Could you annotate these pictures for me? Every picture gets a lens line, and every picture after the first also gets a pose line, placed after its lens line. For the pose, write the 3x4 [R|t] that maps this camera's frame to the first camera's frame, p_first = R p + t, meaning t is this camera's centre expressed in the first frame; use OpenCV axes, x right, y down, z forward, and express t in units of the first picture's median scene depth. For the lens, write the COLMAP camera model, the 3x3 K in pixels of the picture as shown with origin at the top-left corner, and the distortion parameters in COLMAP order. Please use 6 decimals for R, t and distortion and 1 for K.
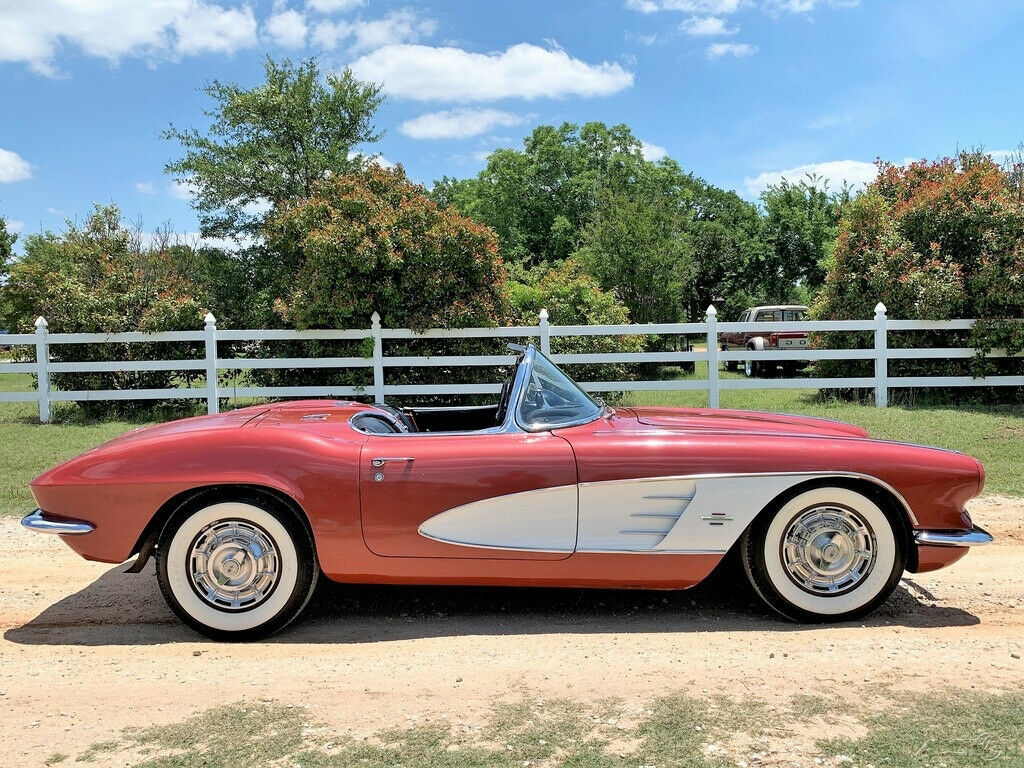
lens RADIAL K [[925.9, 0, 512.0], [0, 925.9, 384.0], [0, 0, 1]] dist [0.014734, -0.024898]
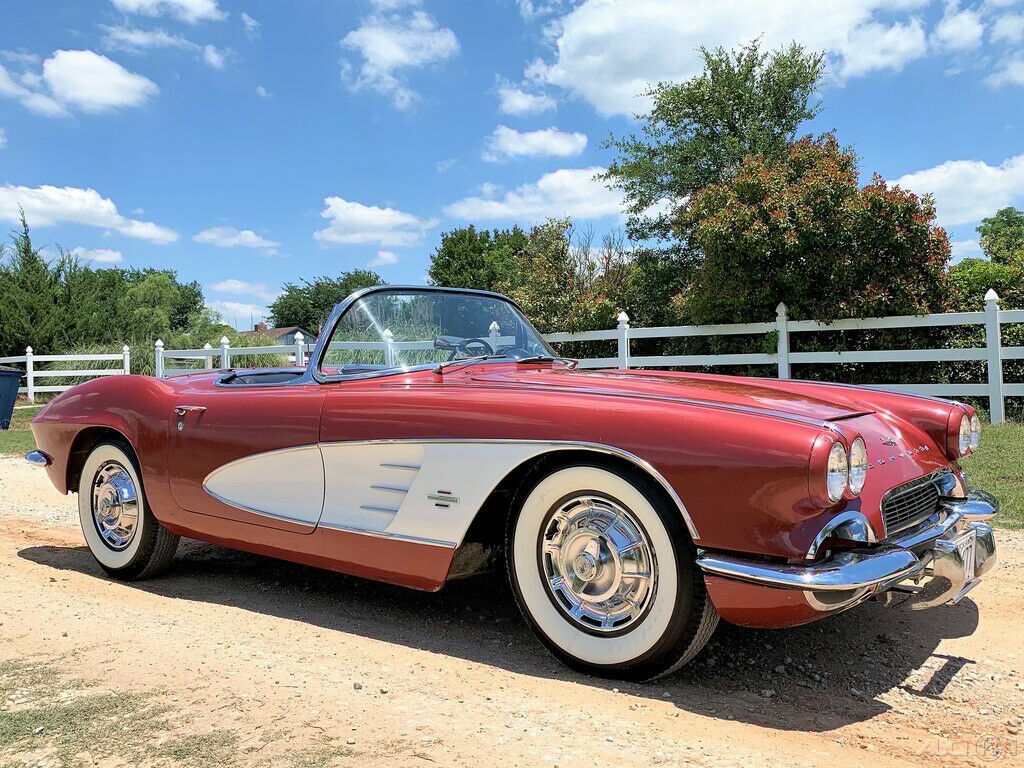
lens RADIAL K [[925.9, 0, 512.0], [0, 925.9, 384.0], [0, 0, 1]] dist [0.014734, -0.024898]
pose [[0.786082, 0.006760, -0.618086, 0.206956], [-0.019578, 0.999711, -0.013965, 0.018934], [0.617812, 0.023079, 0.785987, 0.134093]]
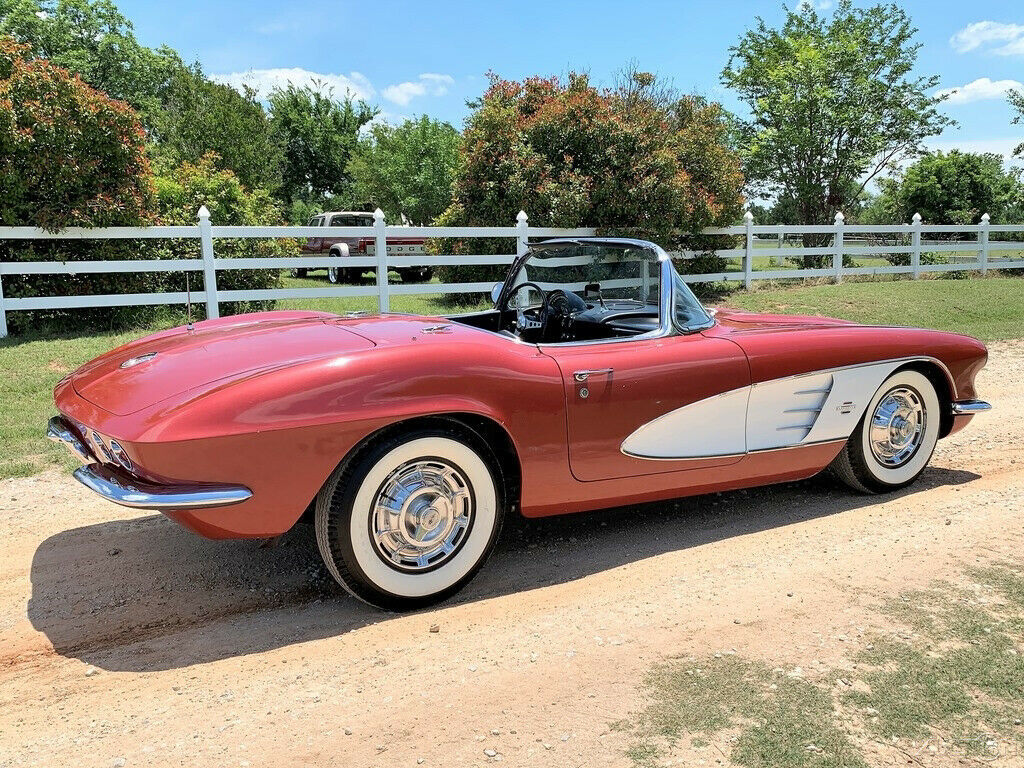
lens RADIAL K [[925.9, 0, 512.0], [0, 925.9, 384.0], [0, 0, 1]] dist [0.014734, -0.024898]
pose [[0.853731, -0.068821, 0.516146, -0.187990], [0.017882, 0.994518, 0.103028, 0.000946], [-0.520406, -0.078728, 0.850282, 0.087824]]
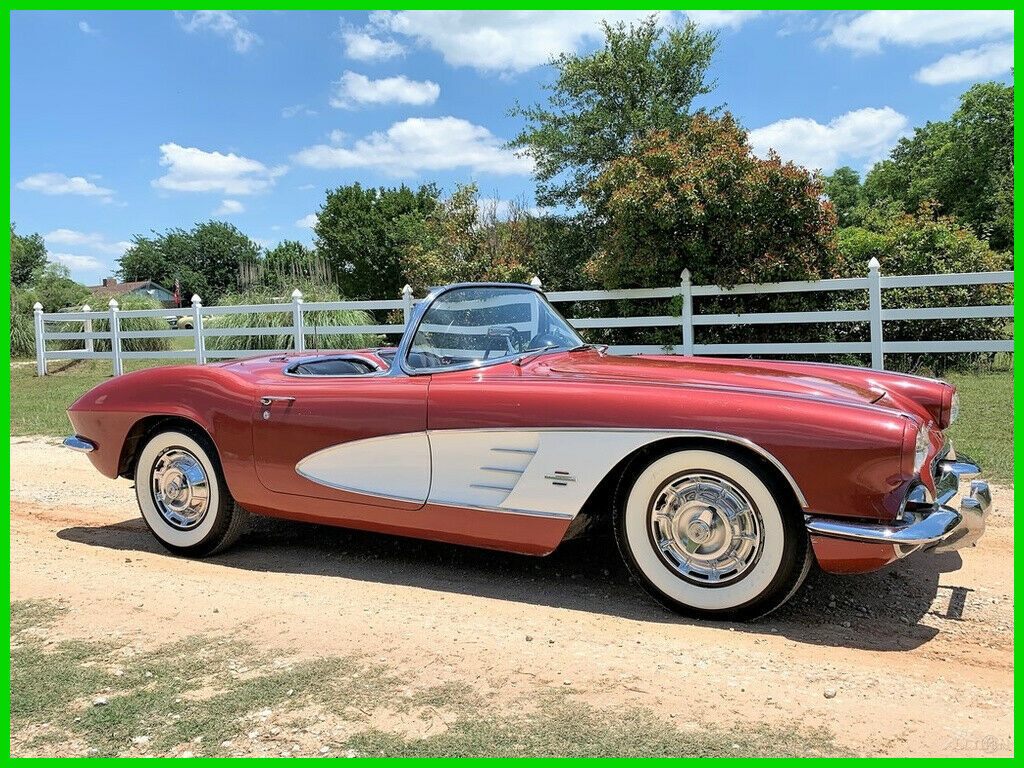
lens RADIAL K [[911.8, 0, 512.0], [0, 911.8, 384.0], [0, 0, 1]] dist [0.048992, -0.110523]
pose [[0.869146, 0.021004, -0.494109, 0.173393], [-0.003174, 0.999314, 0.036896, 0.008305], [0.494545, -0.030500, 0.868617, 0.072751]]
